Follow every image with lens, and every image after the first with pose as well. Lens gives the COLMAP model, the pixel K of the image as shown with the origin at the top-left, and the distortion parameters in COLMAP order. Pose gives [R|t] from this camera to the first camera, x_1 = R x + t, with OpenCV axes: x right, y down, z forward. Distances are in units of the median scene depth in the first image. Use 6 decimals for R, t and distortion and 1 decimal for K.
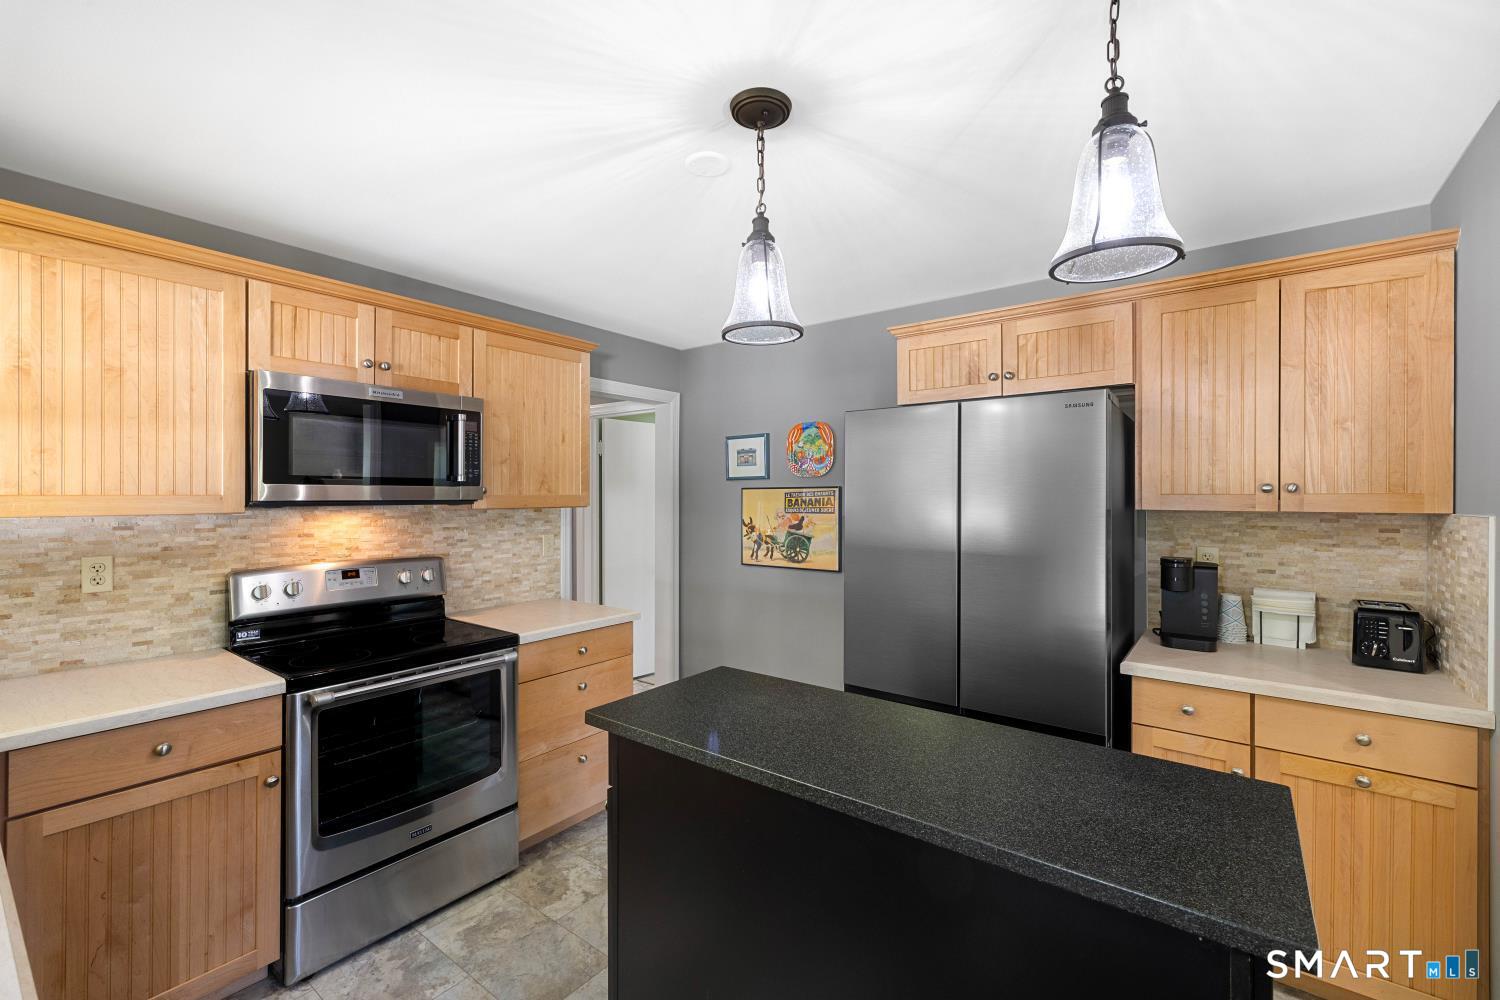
lens RADIAL K [[634.2, 0, 748.5], [0, 634.2, 497.9], [0, 0, 1]] dist [-0.002160, -0.000131]
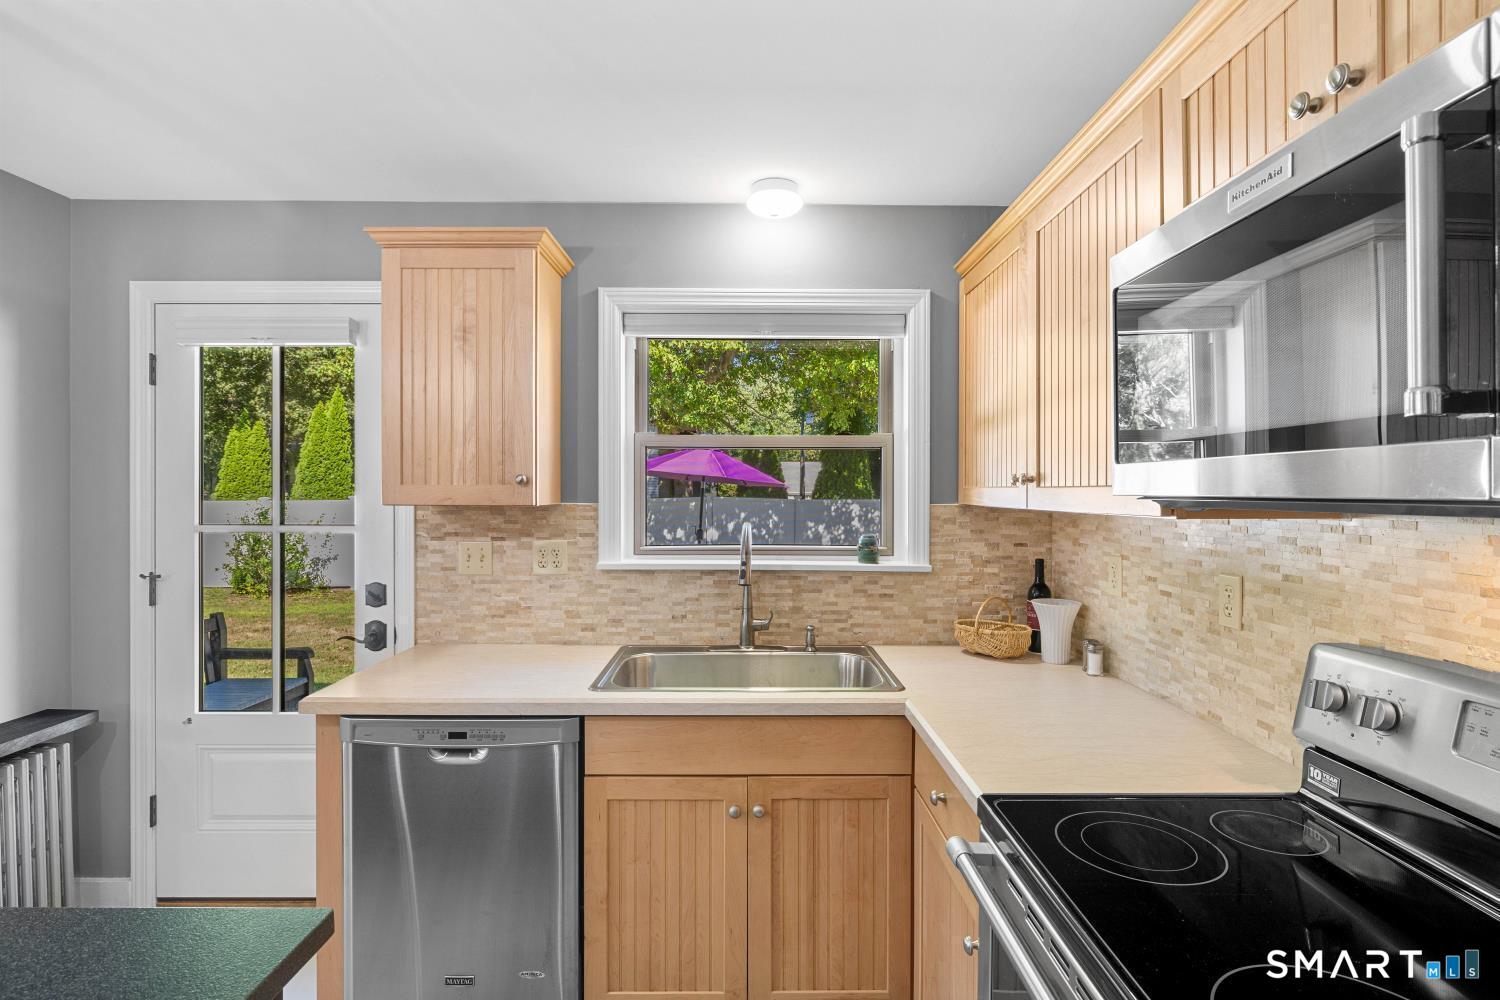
lens RADIAL K [[737.1, 0, 751.0], [0, 737.1, 495.1], [0, 0, 1]] dist [-0.005737, 0.000604]
pose [[-0.782482, 0.001601, -0.622671, -0.096419], [-0.005390, 0.999942, 0.009343, 0.000062], [0.622650, 0.010667, -0.782428, 1.032682]]
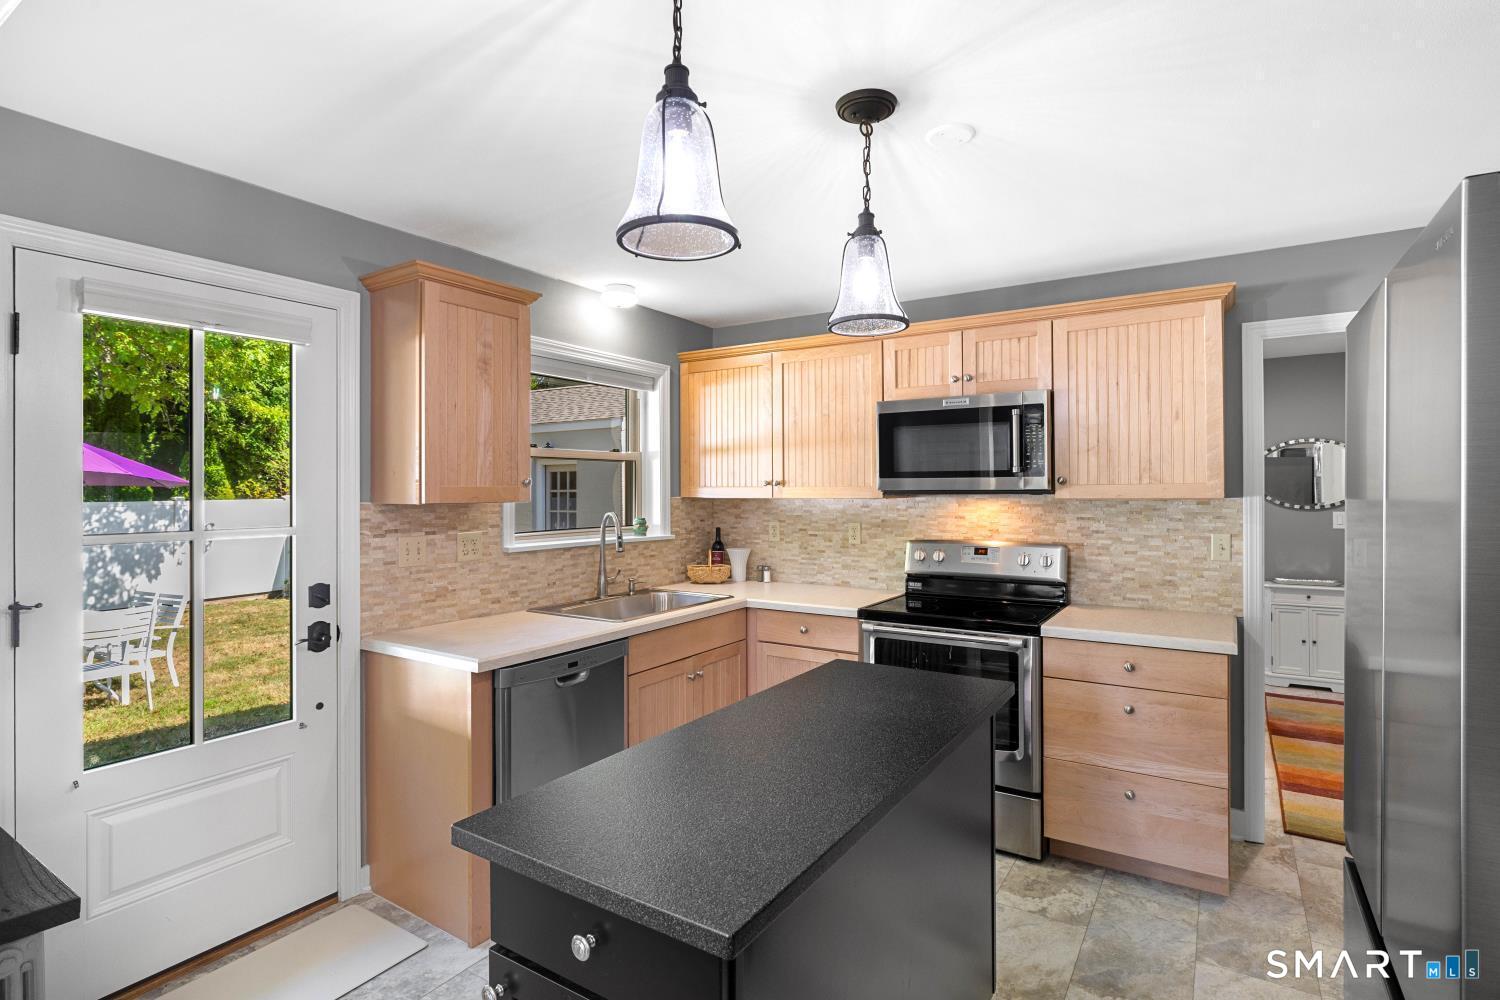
lens RADIAL K [[737.1, 0, 752.2], [0, 737.1, 488.1], [0, 0, 1]] dist [-0.005737, 0.000604]
pose [[0.088601, -0.002007, -0.996065, 0.726074], [-0.000042, 0.999998, -0.002019, 0.003044], [0.996067, 0.000221, 0.088601, 0.438105]]
